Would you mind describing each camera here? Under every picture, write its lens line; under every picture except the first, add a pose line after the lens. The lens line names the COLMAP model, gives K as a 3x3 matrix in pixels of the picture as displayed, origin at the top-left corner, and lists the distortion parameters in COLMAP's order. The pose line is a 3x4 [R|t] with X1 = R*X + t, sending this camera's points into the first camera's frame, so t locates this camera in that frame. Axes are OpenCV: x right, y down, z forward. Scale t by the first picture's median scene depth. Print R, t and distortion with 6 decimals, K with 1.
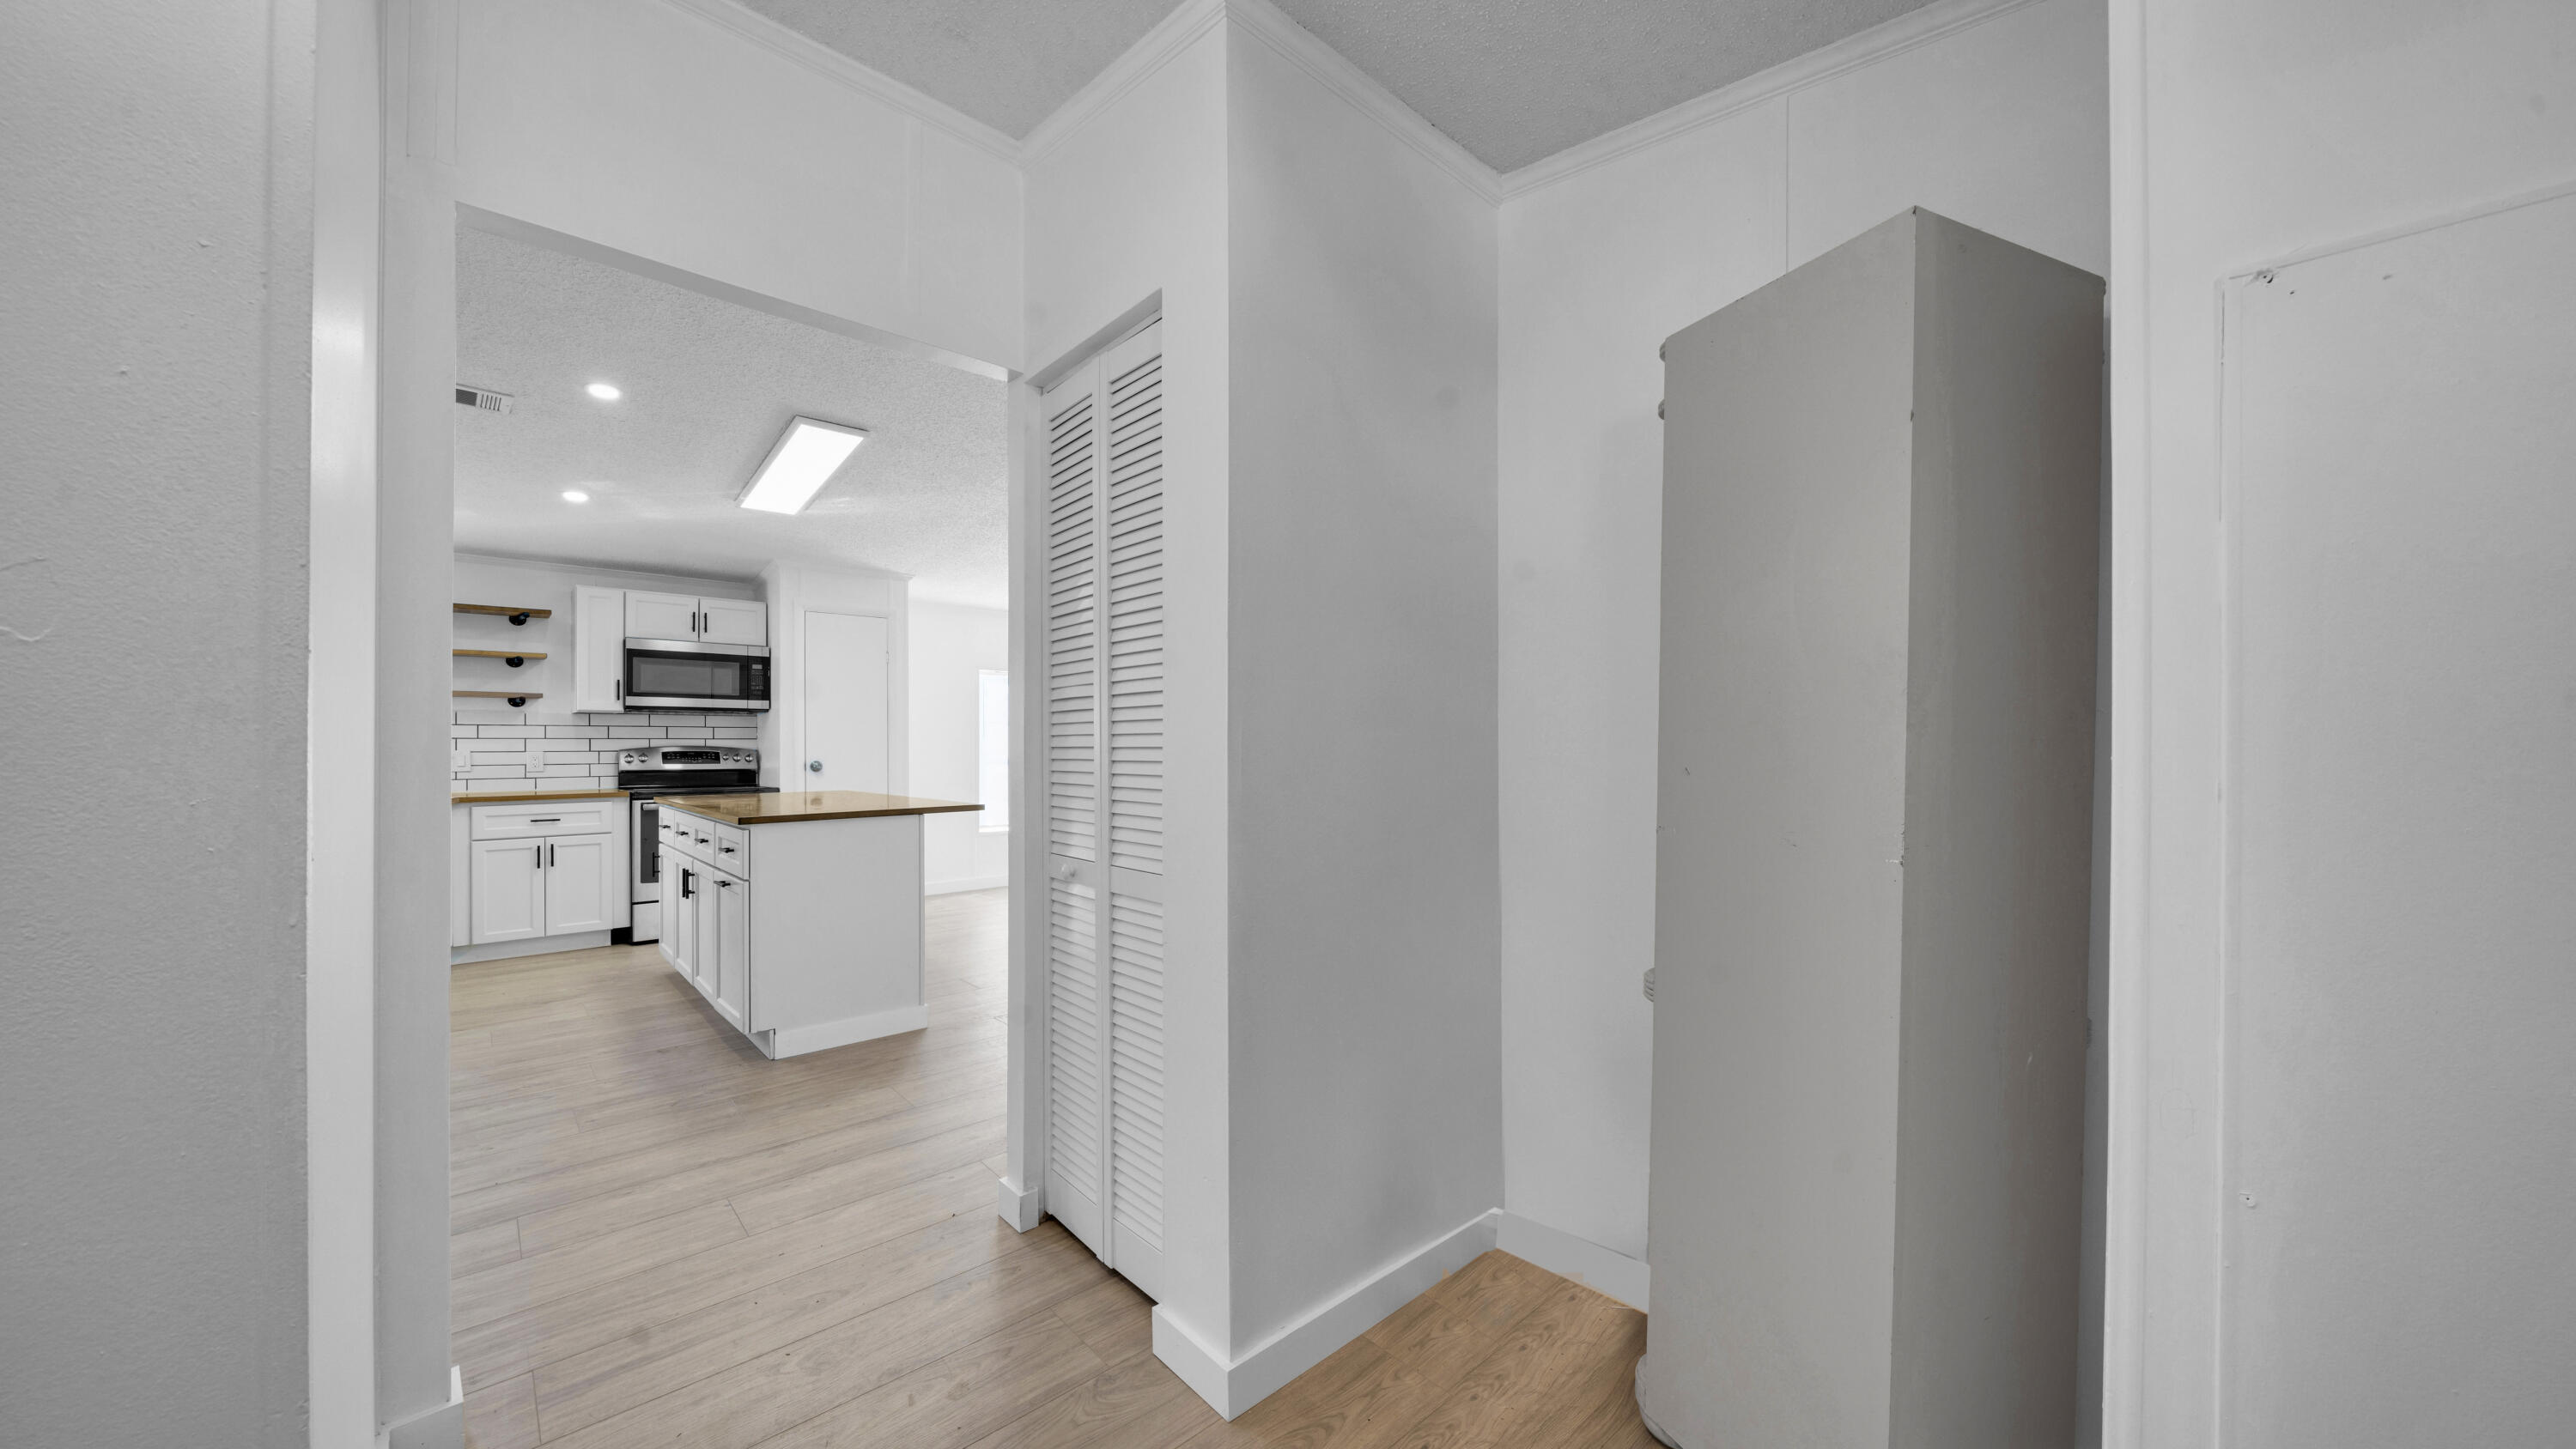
lens RADIAL K [[895.4, 0, 1309.8], [0, 895.4, 737.1], [0, 0, 1]] dist [-0.006969, -0.000138]
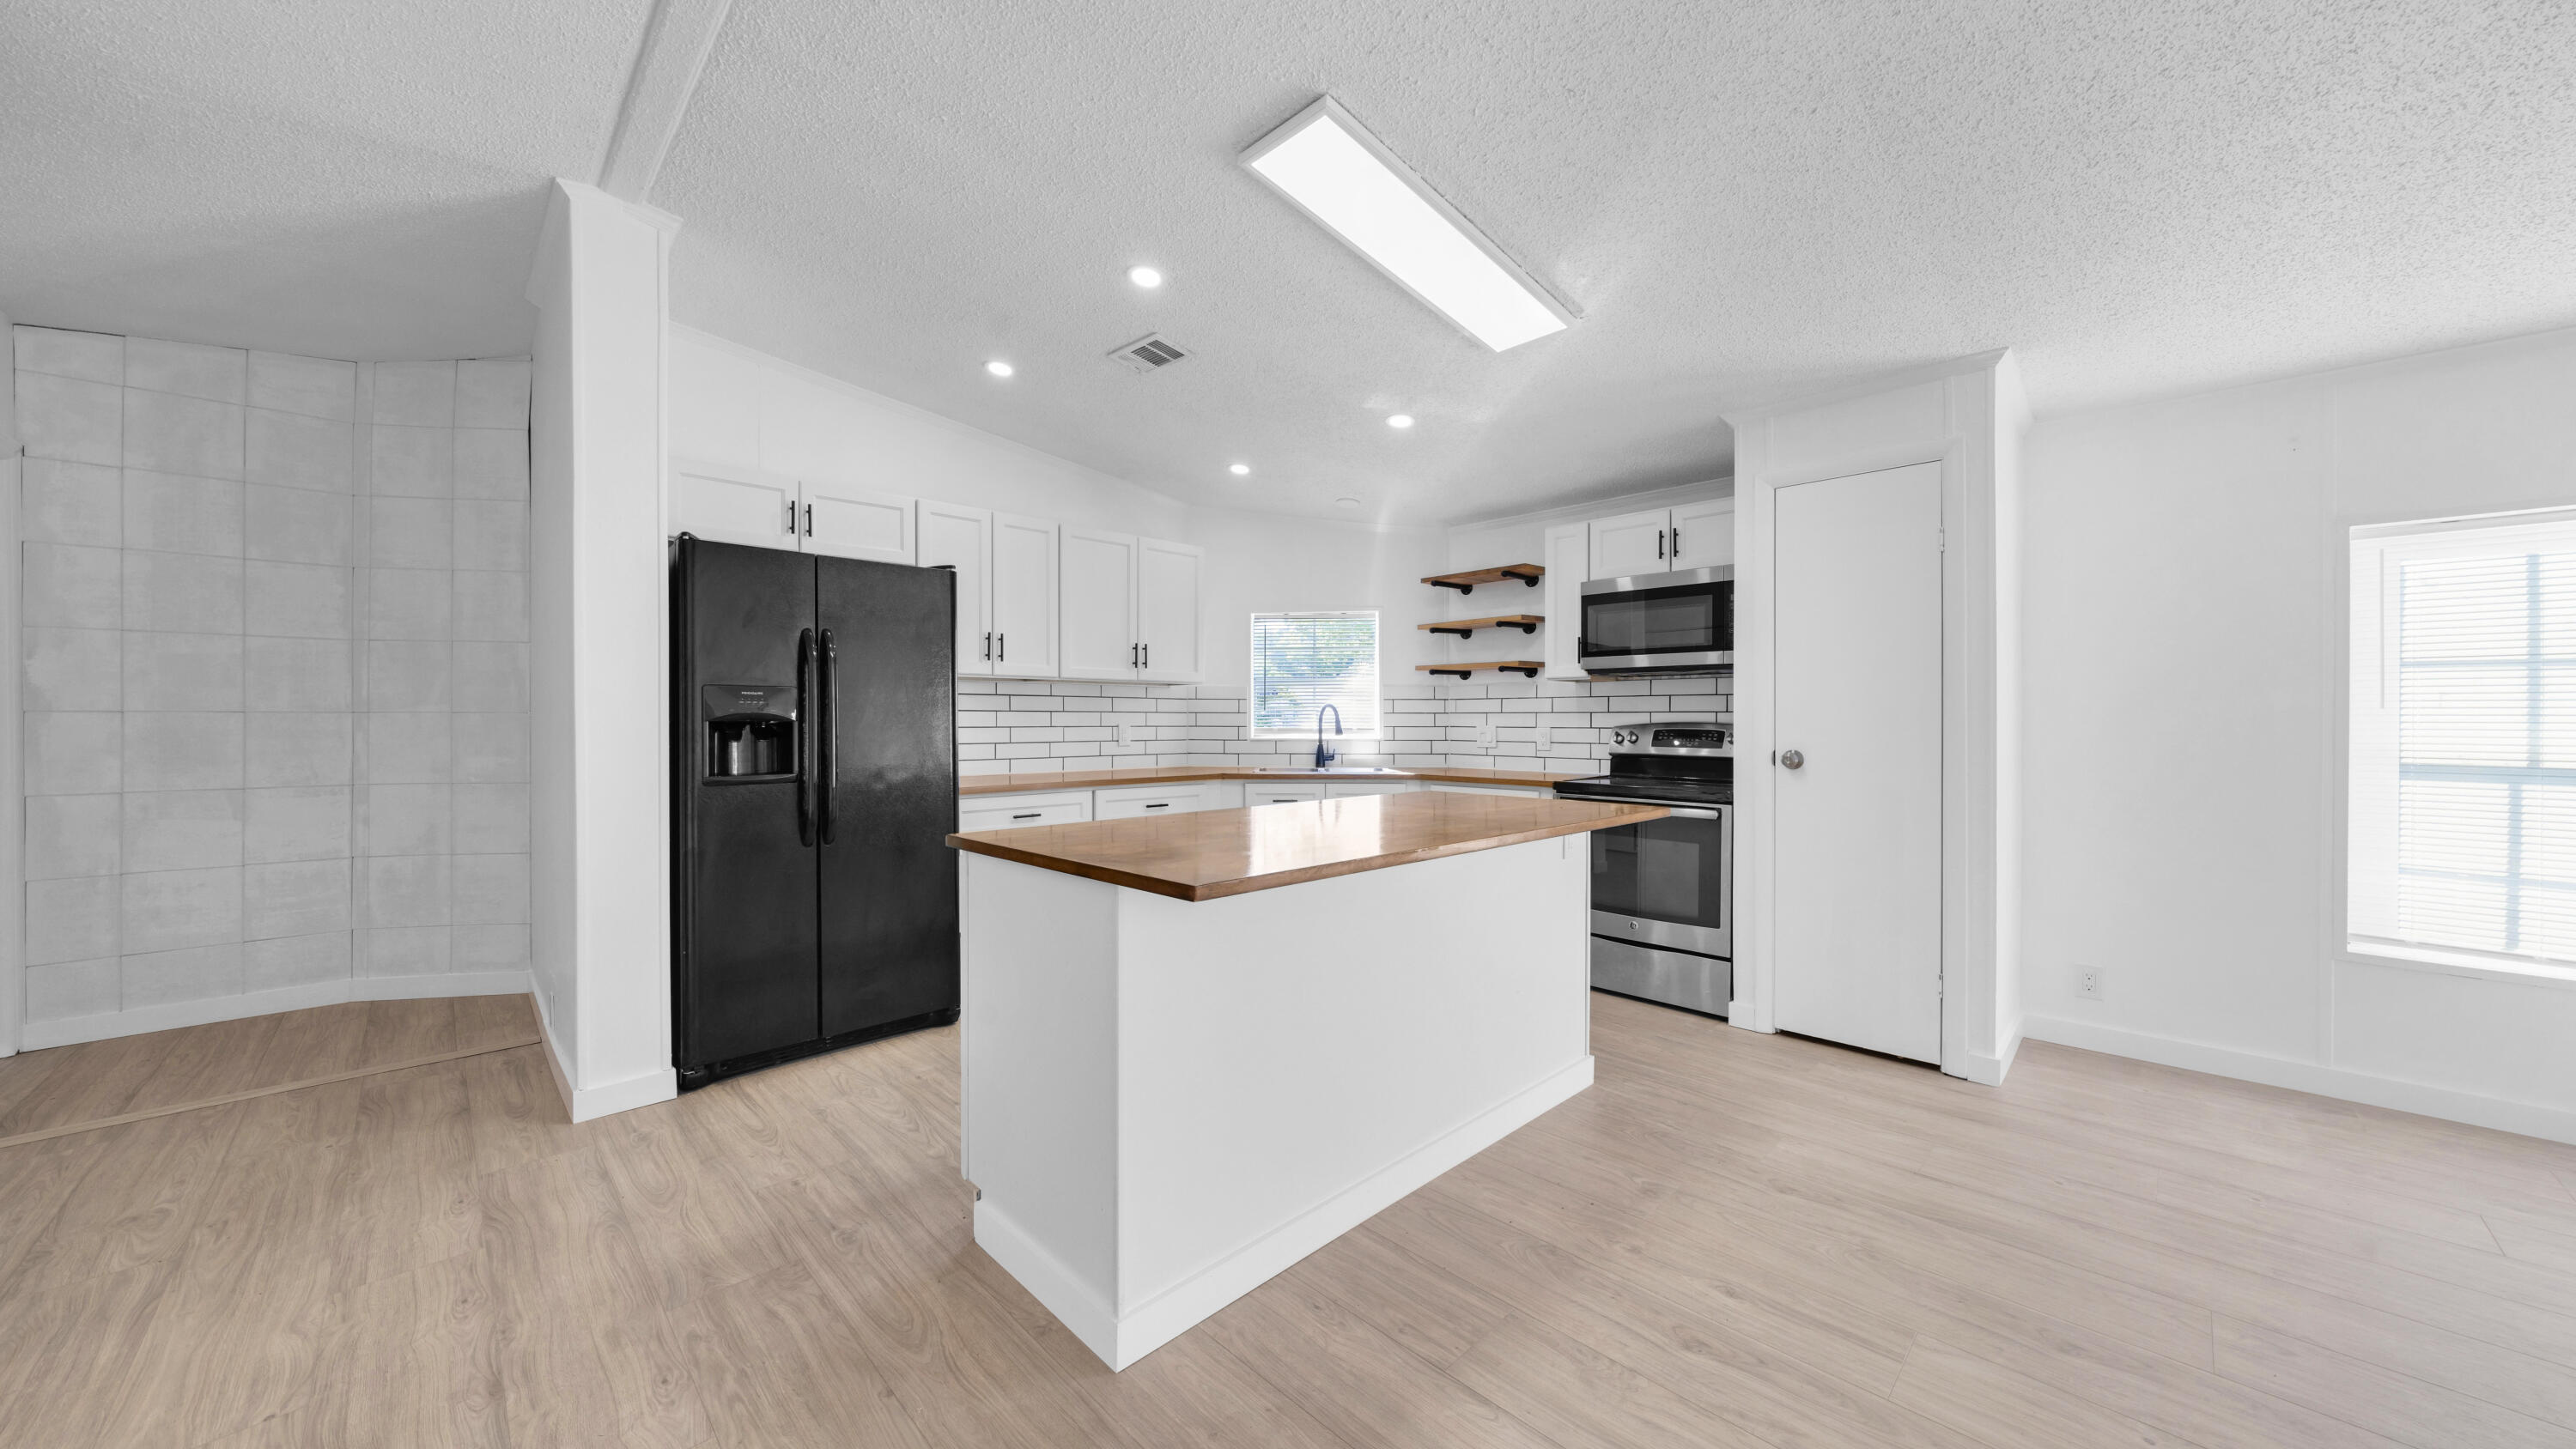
lens RADIAL K [[882.3, 0, 1286.7], [0, 882.3, 718.5], [0, 0, 1]] dist [-0.003042, -0.000236]
pose [[0.015387, 0.001383, -0.999881, -0.003487], [0.004294, 0.999990, 0.001449, 0.005015], [0.999872, -0.004315, 0.015381, 0.728878]]
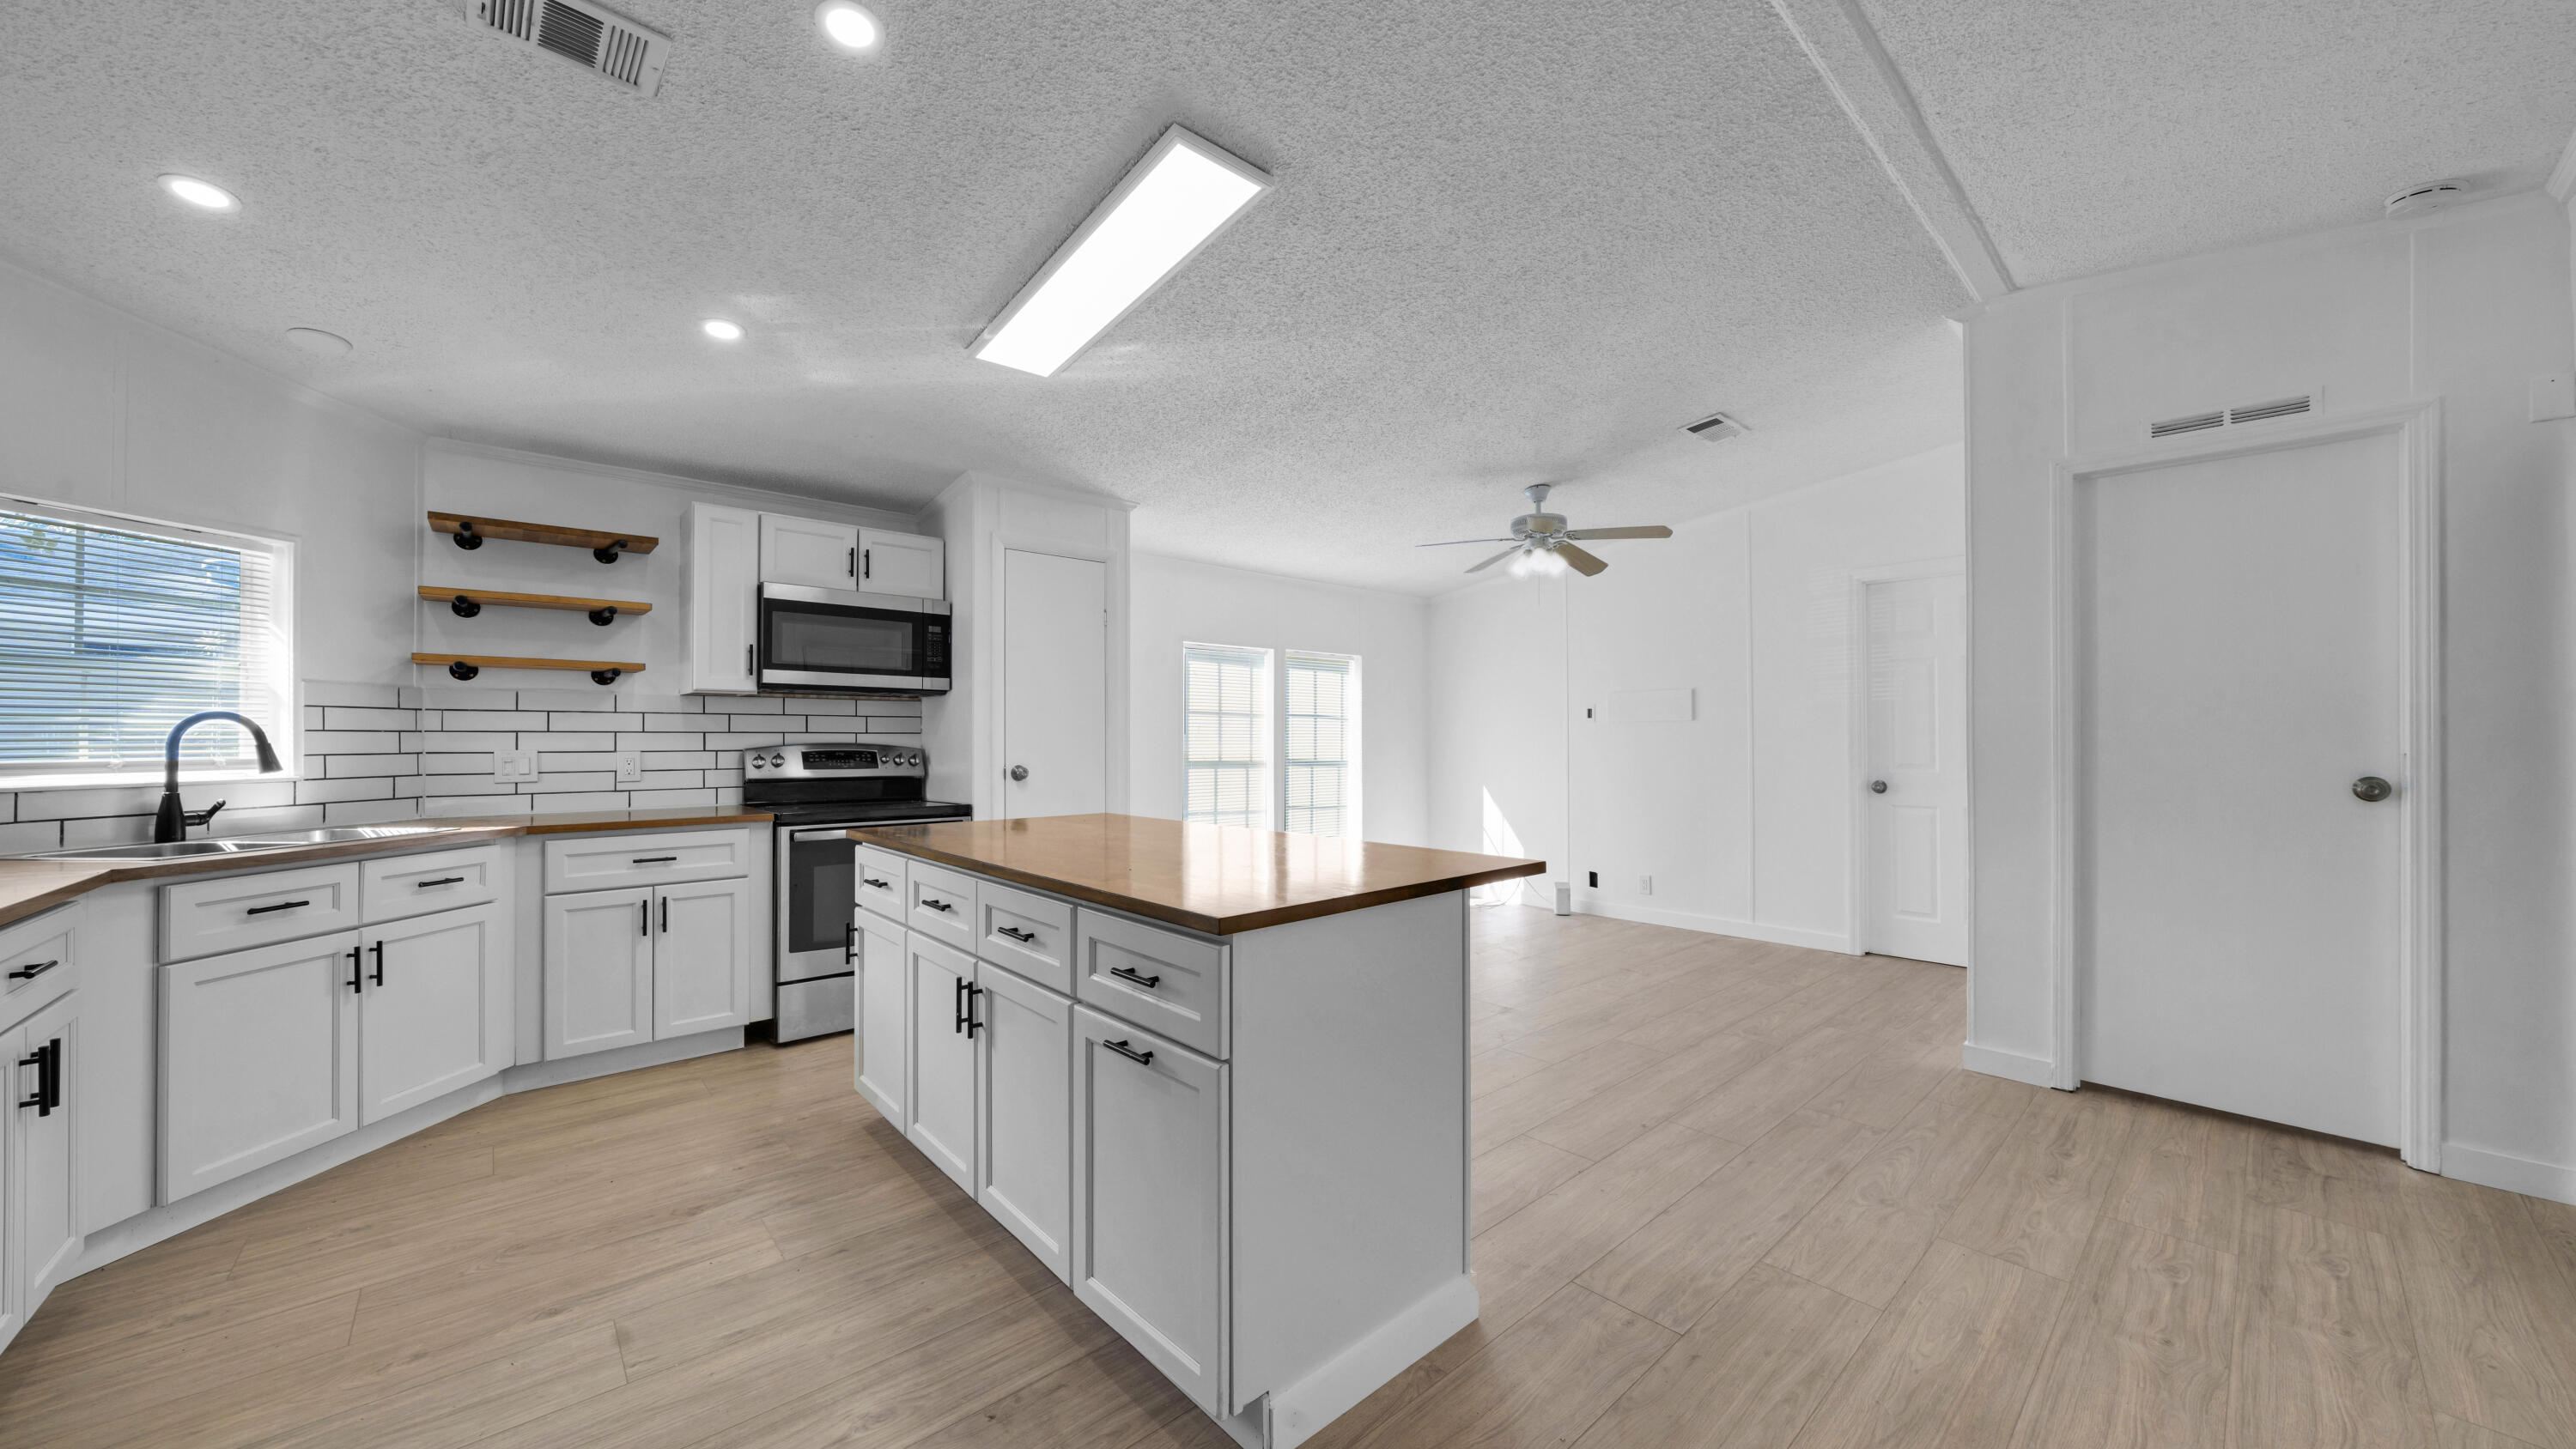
lens RADIAL K [[895.4, 0, 1285.2], [0, 895.4, 725.0], [0, 0, 1]] dist [-0.006969, -0.000138]
pose [[0.999539, 0.001289, -0.030327, -0.353101], [-0.001559, 0.999959, -0.008889, 0.001447], [0.030314, 0.008932, 0.999501, 0.340798]]
